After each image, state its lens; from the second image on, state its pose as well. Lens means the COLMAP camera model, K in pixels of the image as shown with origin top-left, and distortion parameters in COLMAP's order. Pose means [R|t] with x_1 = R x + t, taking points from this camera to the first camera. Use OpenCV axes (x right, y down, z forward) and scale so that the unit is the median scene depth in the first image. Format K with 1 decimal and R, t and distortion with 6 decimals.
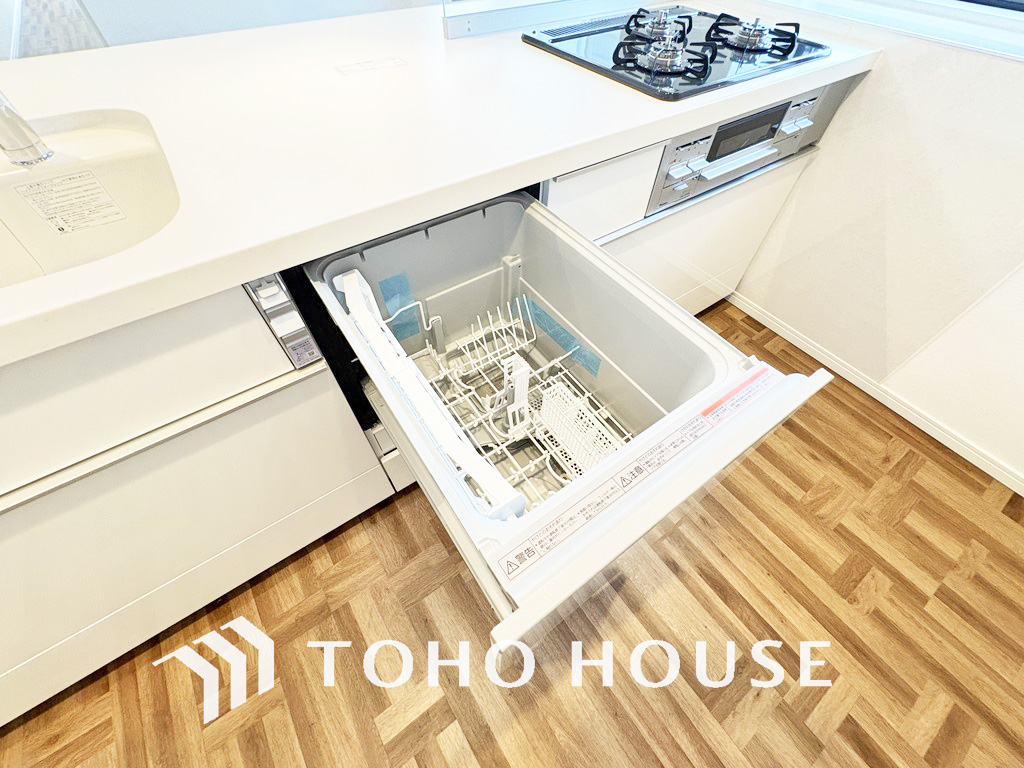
lens RADIAL K [[410.3, 0, 512.9], [0, 410.3, 382.2], [0, 0, 1]] dist [0.000060, 0.000148]
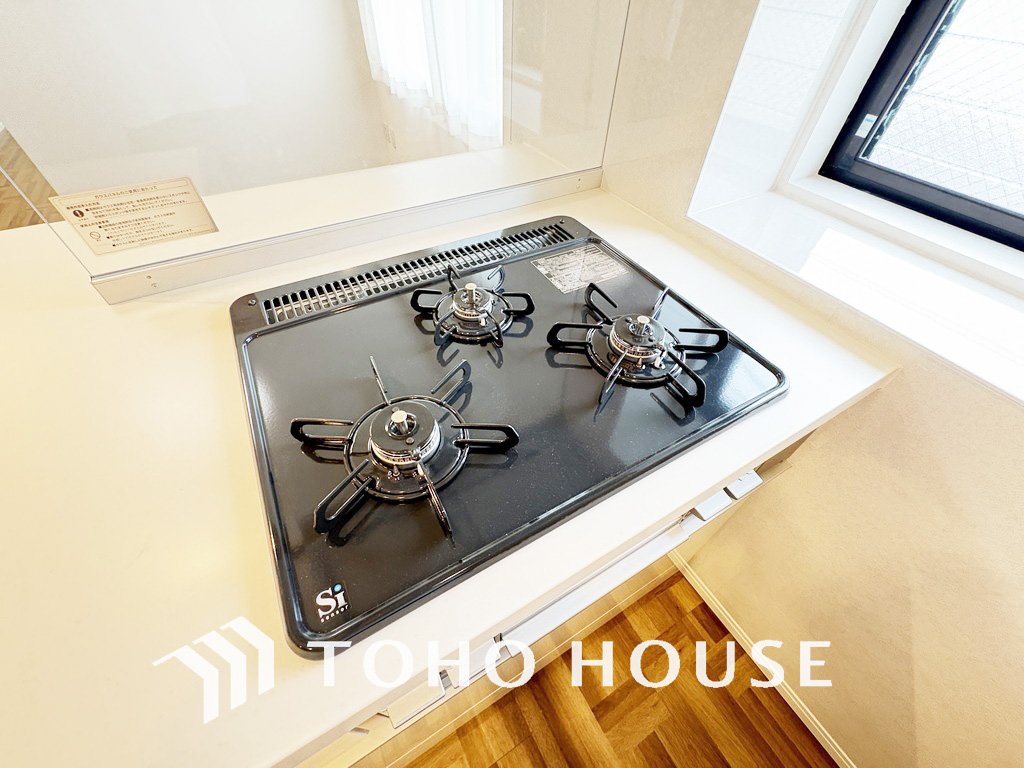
lens RADIAL K [[410.3, 0, 512.9], [0, 410.3, 382.2], [0, 0, 1]] dist [0.000060, 0.000148]
pose [[0.995789, 0.070735, -0.058323, 0.447578], [-0.075695, 0.993262, -0.087753, -0.714929], [0.051723, 0.091799, 0.994433, 0.459626]]
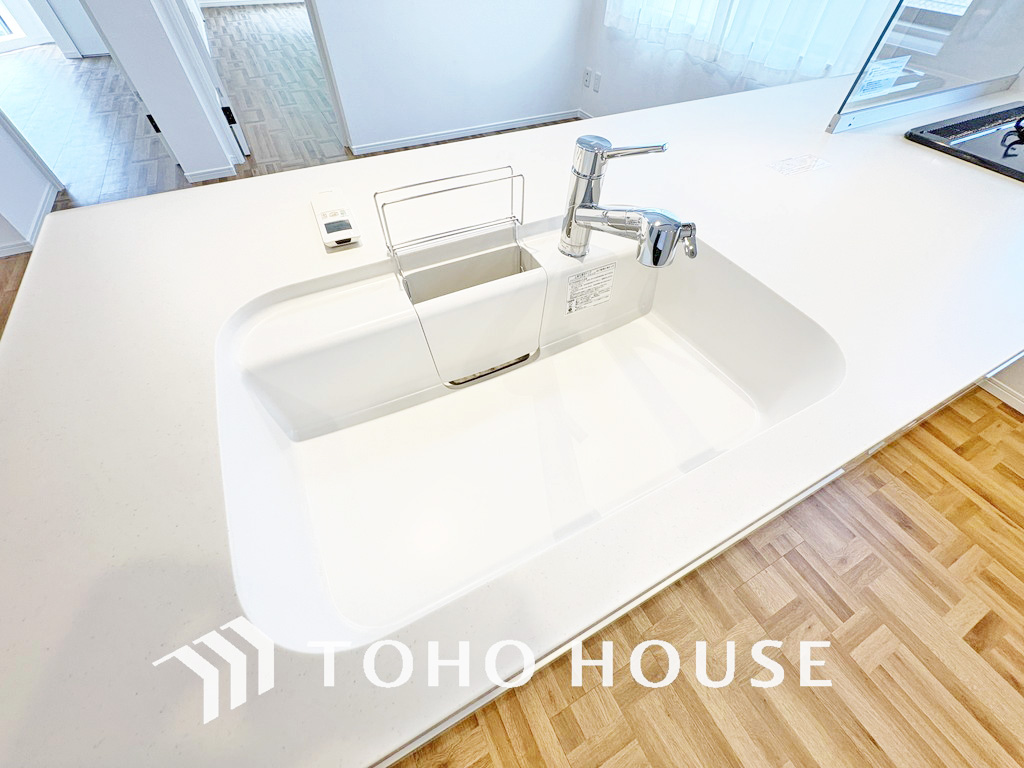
lens RADIAL K [[410.3, 0, 512.9], [0, 410.3, 382.2], [0, 0, 1]] dist [0.000060, 0.000148]
pose [[0.991089, 0.107696, -0.078385, -0.803762], [-0.110239, 0.993486, -0.028861, -0.092322], [0.074767, 0.037245, 0.996505, -0.069455]]
